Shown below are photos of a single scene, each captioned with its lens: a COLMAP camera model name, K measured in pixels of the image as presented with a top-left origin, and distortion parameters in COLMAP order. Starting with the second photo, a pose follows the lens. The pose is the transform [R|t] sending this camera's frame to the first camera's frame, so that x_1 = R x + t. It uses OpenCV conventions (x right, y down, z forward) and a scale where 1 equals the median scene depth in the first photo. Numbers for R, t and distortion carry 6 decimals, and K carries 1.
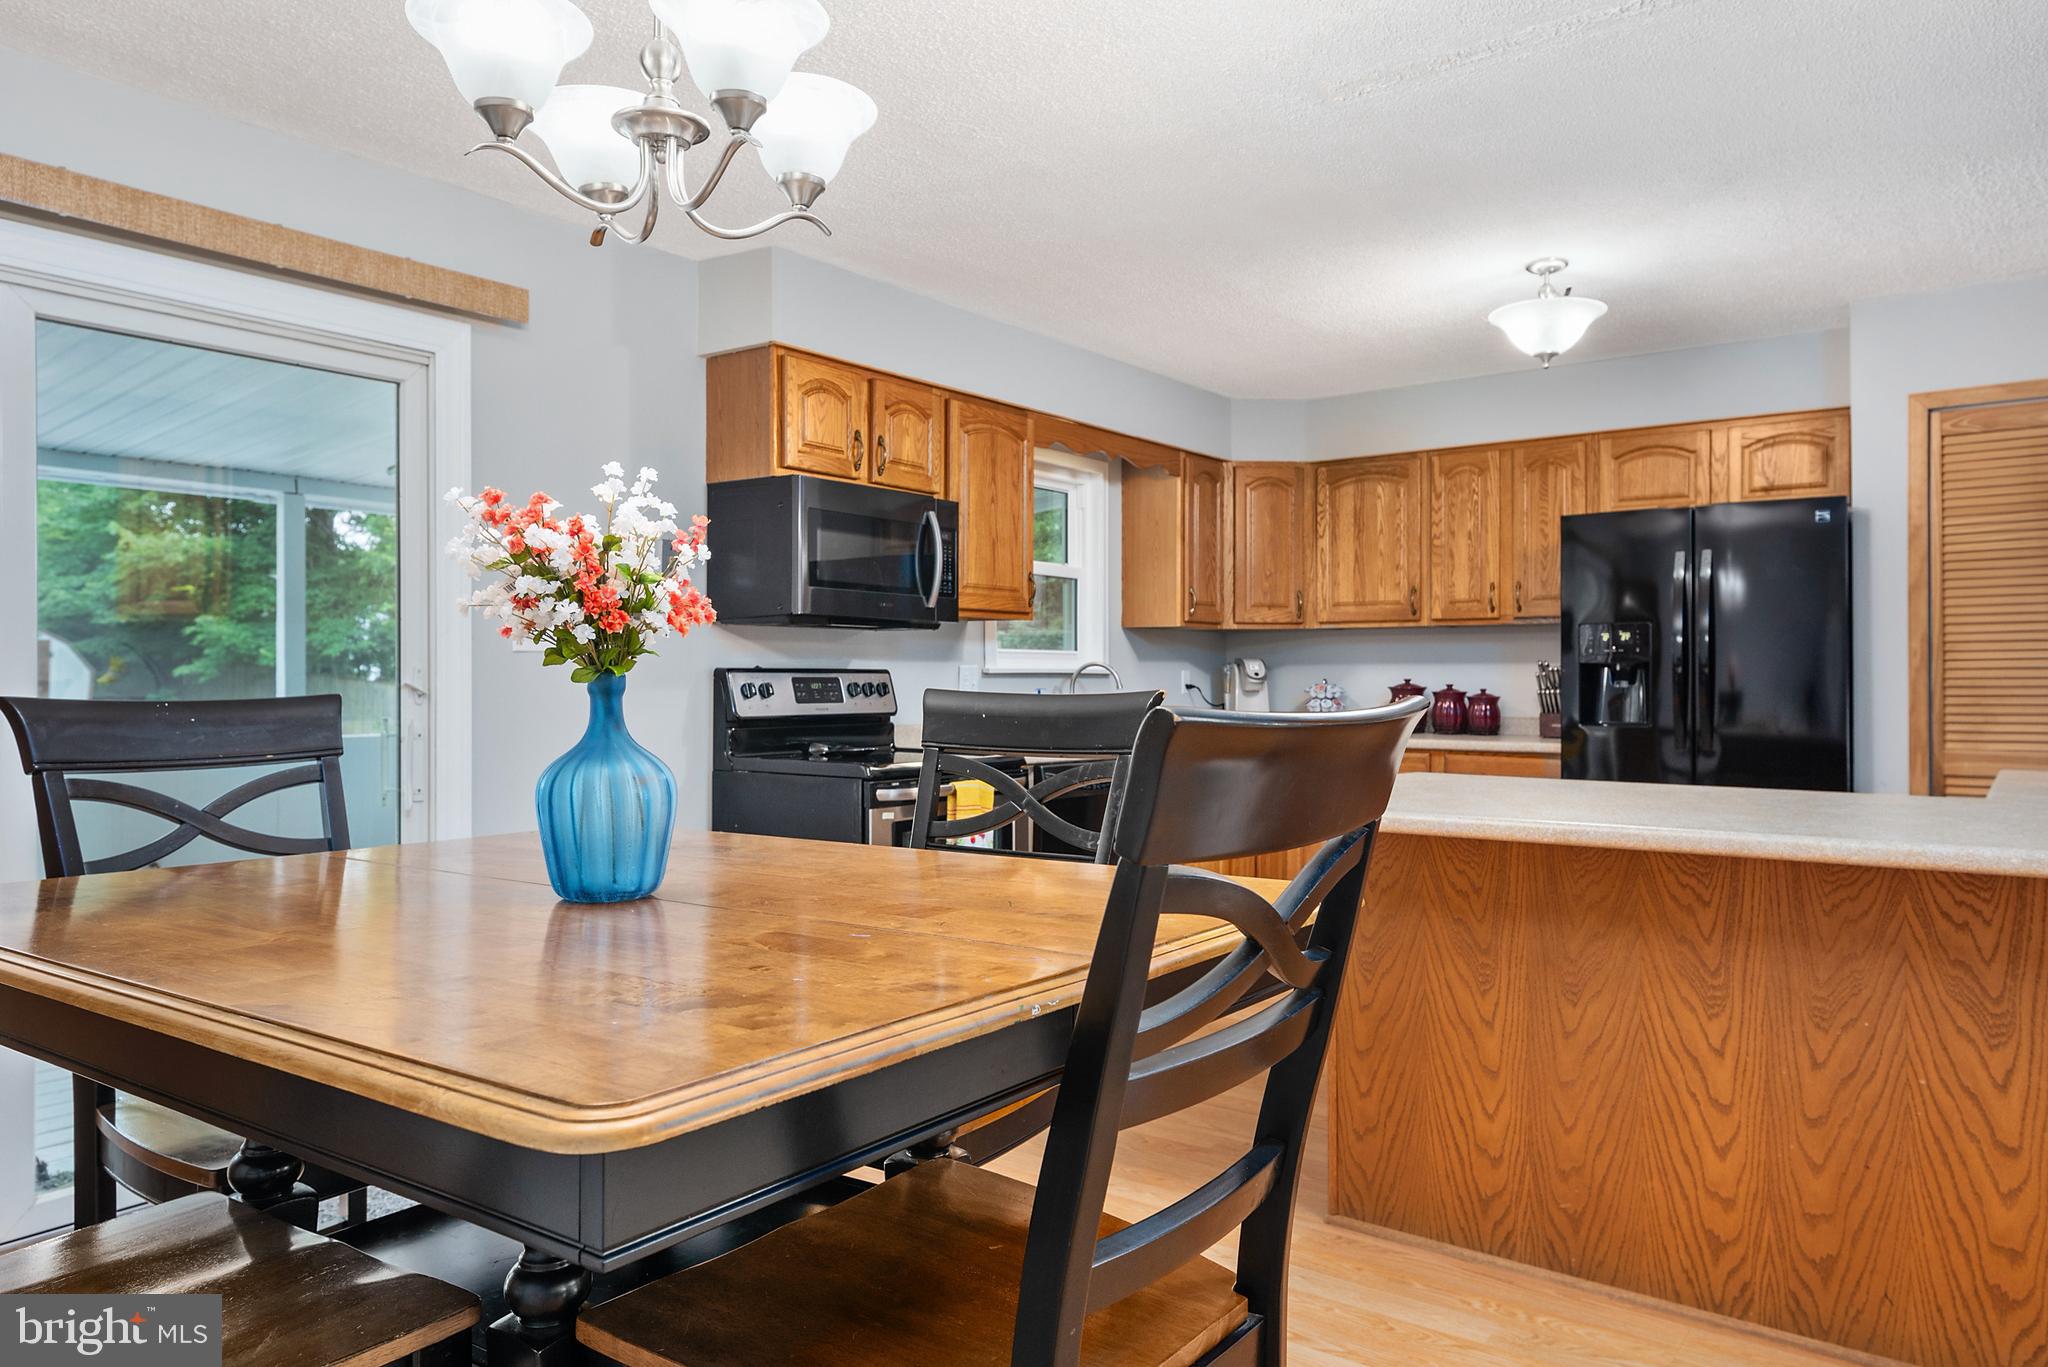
lens RADIAL K [[1371.5, 0, 1017.1], [0, 1371.5, 691.2], [0, 0, 1]] dist [0.043411, 0.000734]
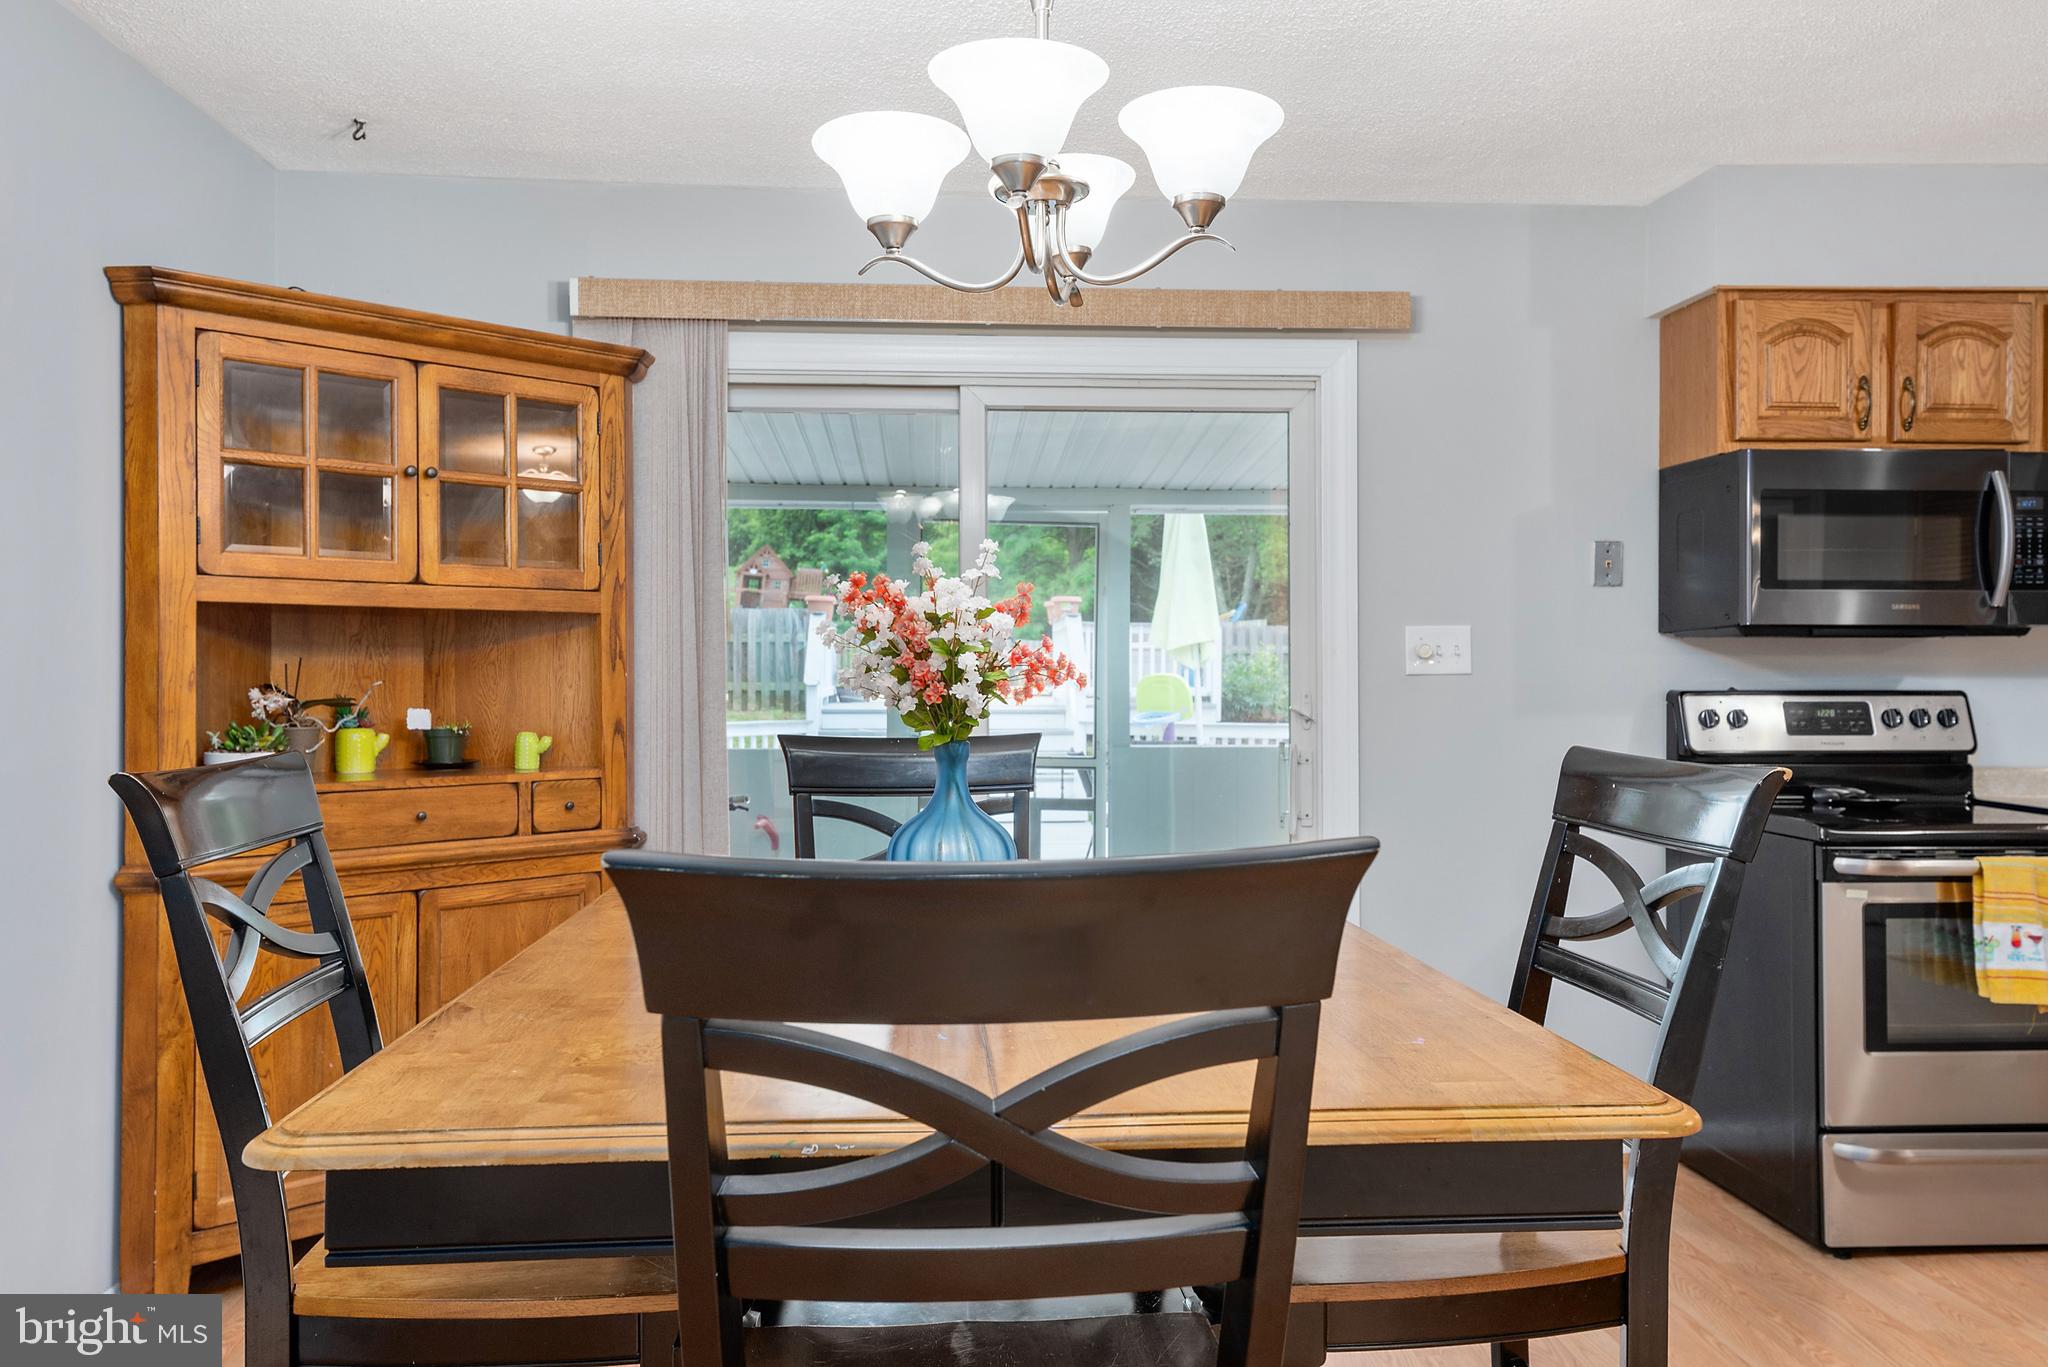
lens RADIAL K [[1527.1, 0, 1027.6], [0, 1527.1, 661.5], [0, 0, 1]] dist [0.029248, -0.000808]
pose [[0.659511, -0.004192, -0.751683, 0.200530], [-0.005904, 0.999925, -0.010756, -0.020075], [0.751671, 0.011531, 0.659437, 0.093906]]
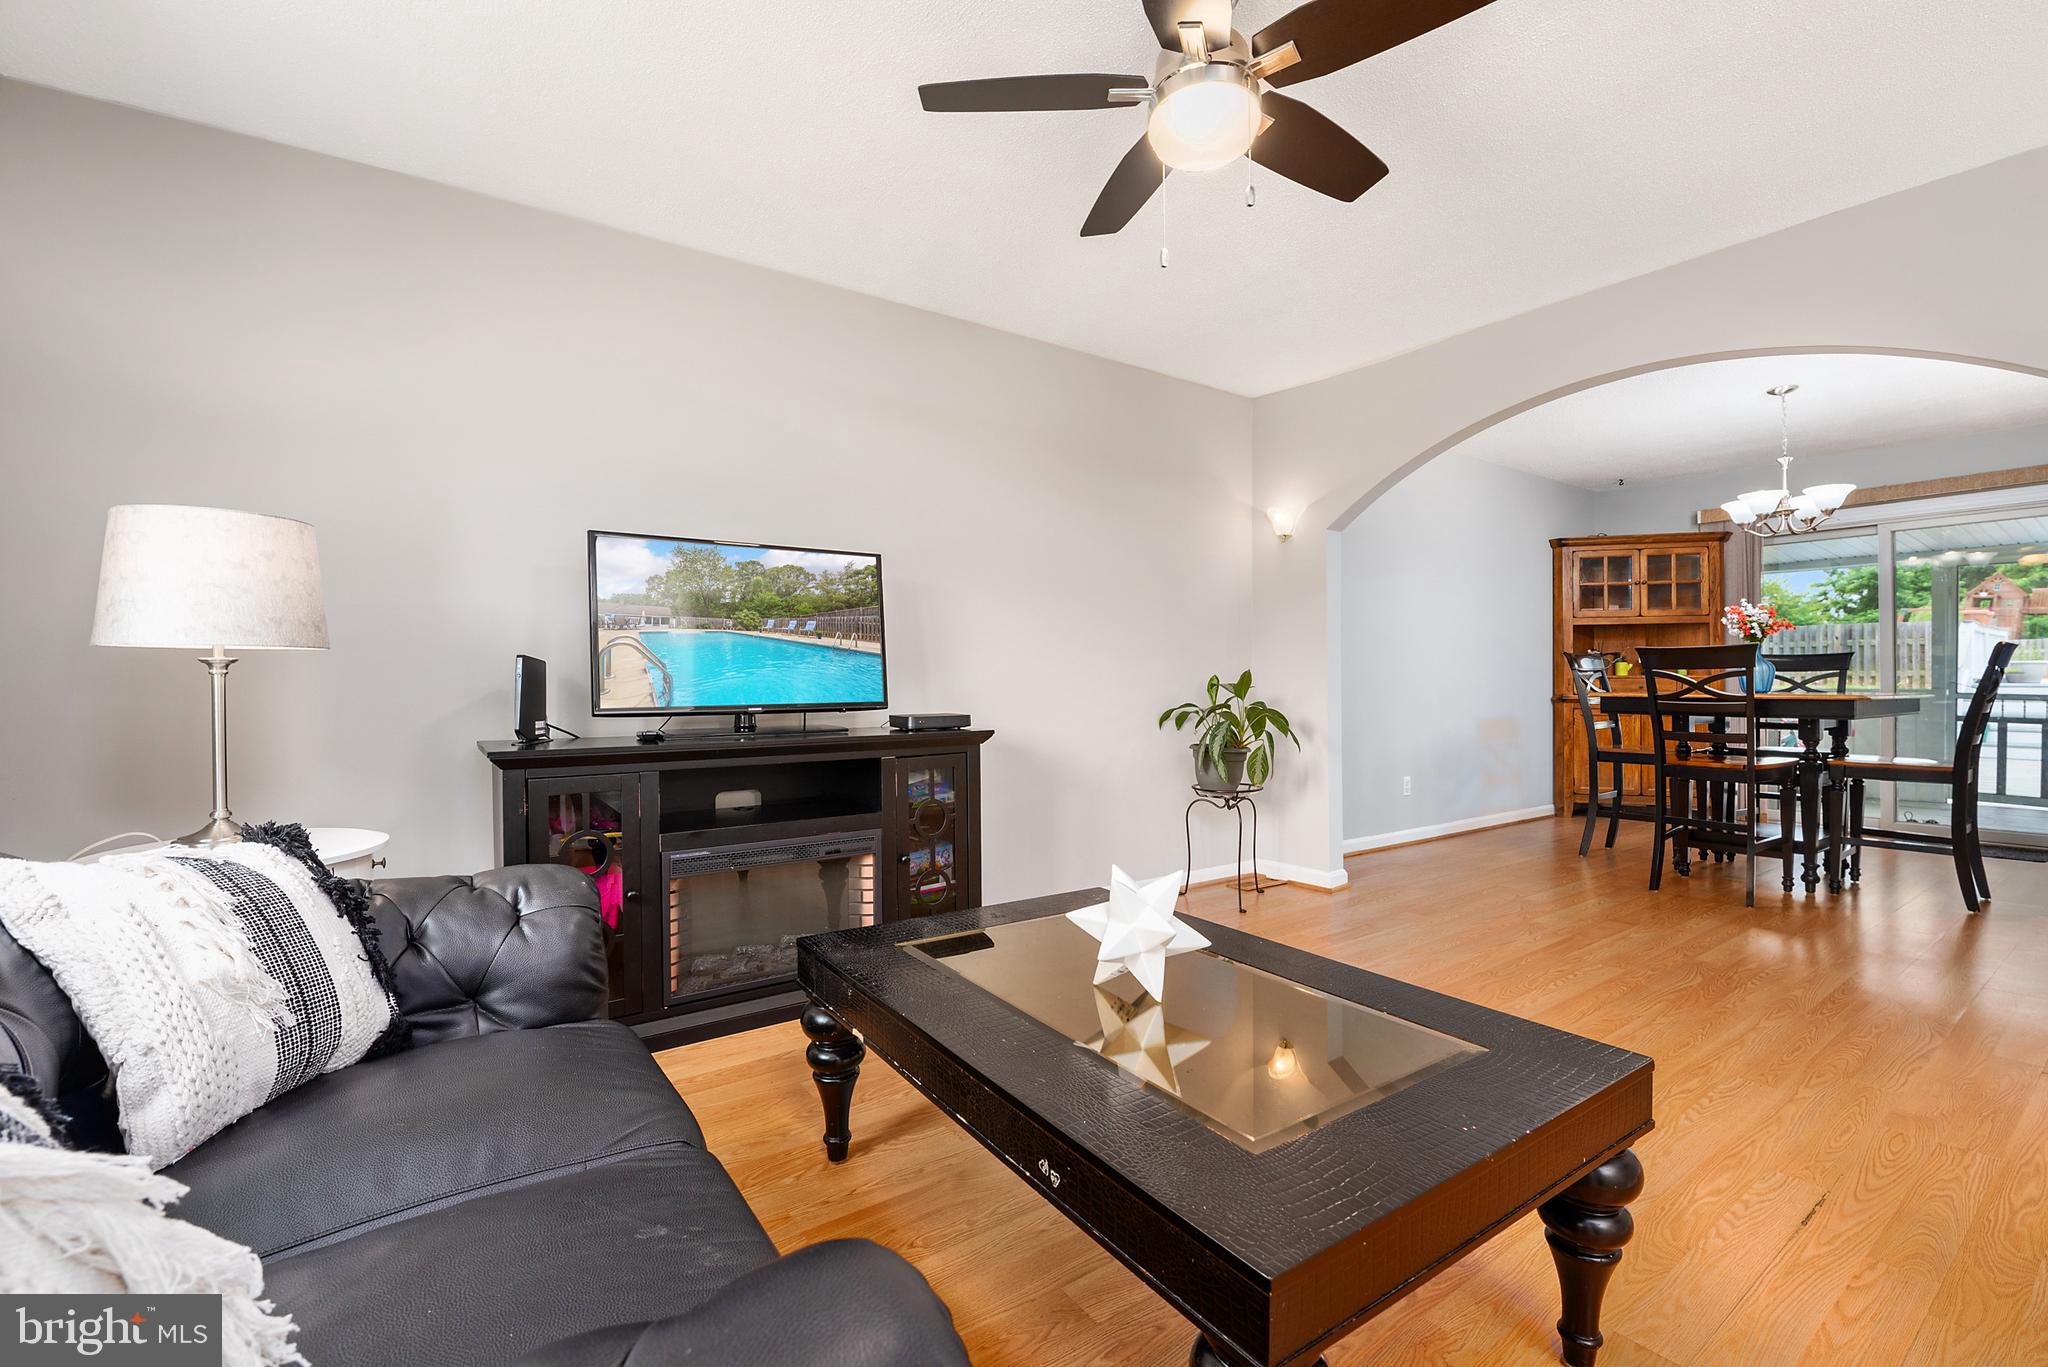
lens RADIAL K [[888.9, 0, 1050.6], [0, 888.9, 686.1], [0, 0, 1]] dist [-0.000816, -0.000223]
pose [[-0.290659, 0.005729, -0.956810, 0.937641], [-0.002687, 0.999973, 0.006804, 0.030519], [0.956823, 0.004548, -0.290636, -0.090841]]
